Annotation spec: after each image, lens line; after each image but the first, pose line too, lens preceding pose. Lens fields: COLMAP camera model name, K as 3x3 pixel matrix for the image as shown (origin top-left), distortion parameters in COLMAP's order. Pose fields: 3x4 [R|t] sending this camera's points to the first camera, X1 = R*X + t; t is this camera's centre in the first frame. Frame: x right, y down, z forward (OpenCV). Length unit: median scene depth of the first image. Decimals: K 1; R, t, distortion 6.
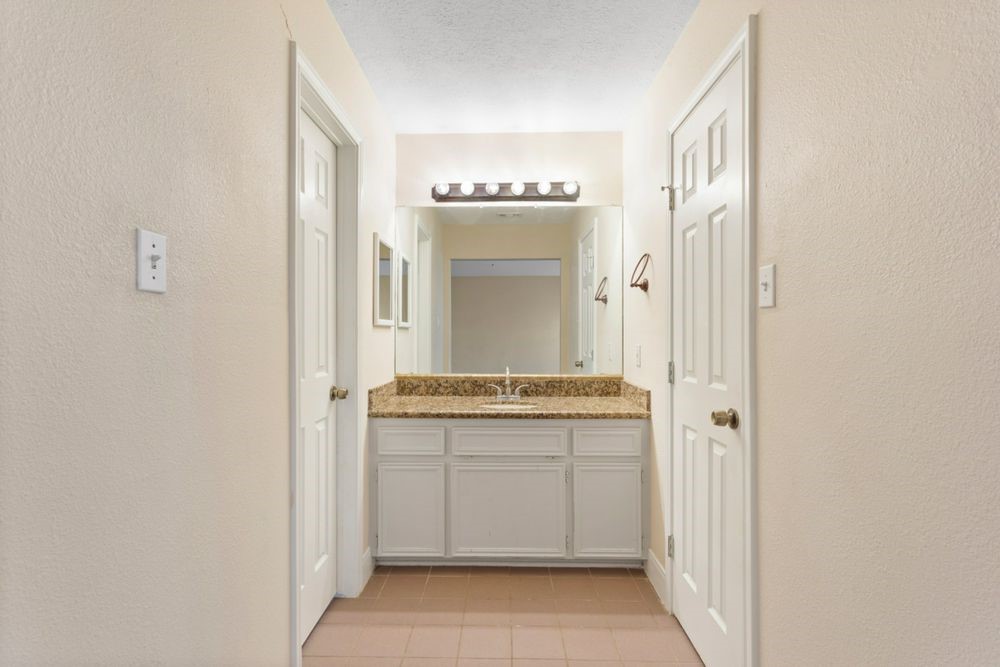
lens RADIAL K [[477.5, 0, 494.2], [0, 477.5, 333.4], [0, 0, 1]] dist [-0.001095, 0.000194]
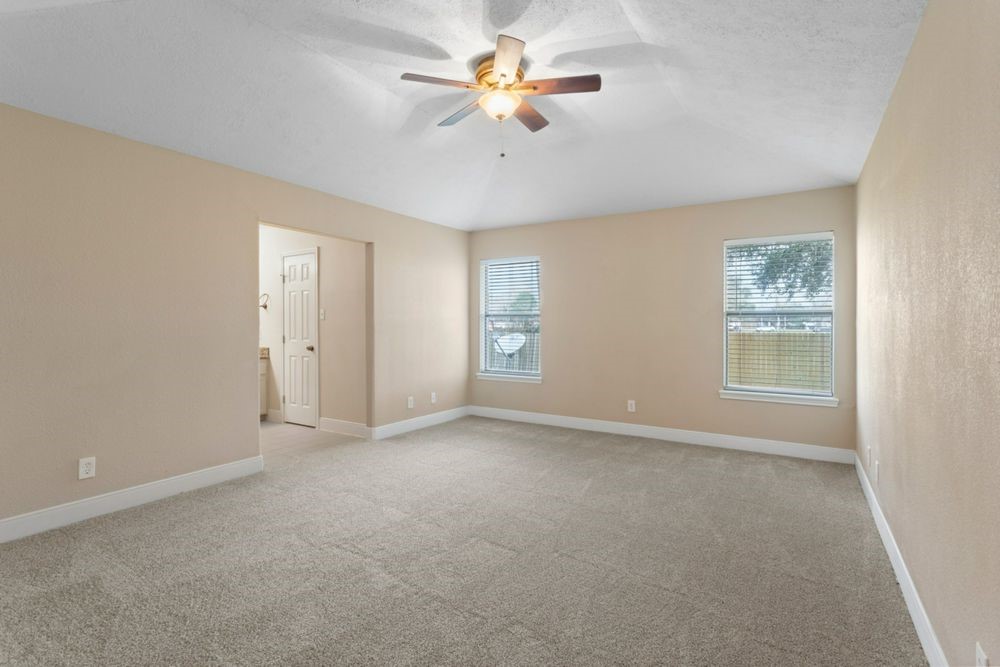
lens RADIAL K [[477.5, 0, 494.2], [0, 477.5, 333.4], [0, 0, 1]] dist [-0.001095, 0.000194]
pose [[0.516334, -0.011858, 0.856305, -1.236035], [-0.003759, 0.999863, 0.016113, -0.003772], [-0.856379, -0.011538, 0.516219, -1.354337]]
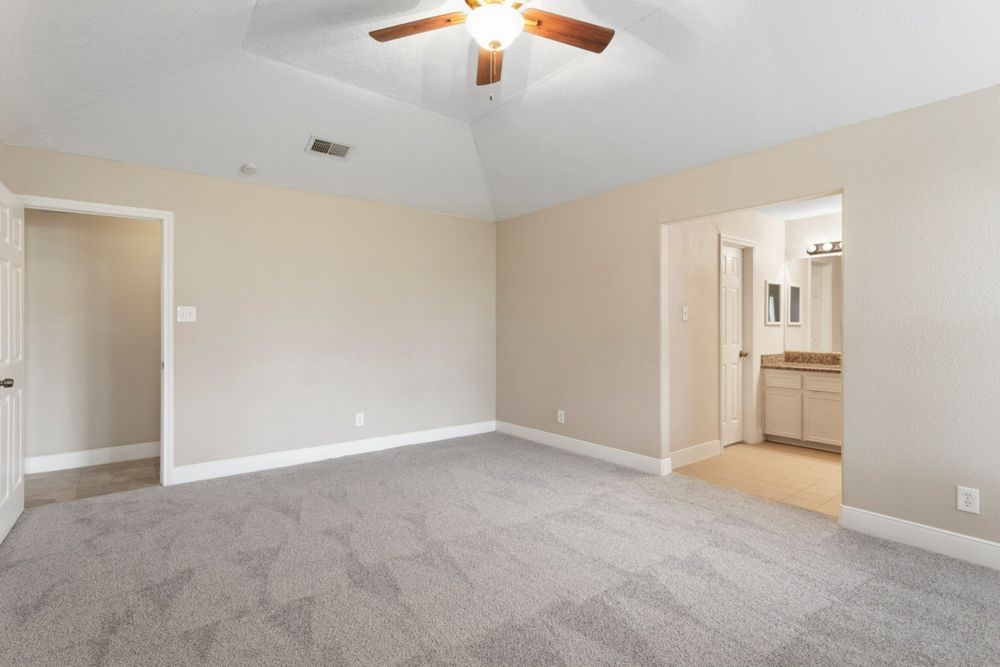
lens RADIAL K [[477.5, 0, 494.2], [0, 477.5, 333.4], [0, 0, 1]] dist [-0.001095, 0.000194]
pose [[0.617037, 0.009021, -0.786882, 0.687133], [0.001271, 0.999922, 0.012460, -0.006971], [0.786933, -0.008689, 0.616977, -1.271420]]
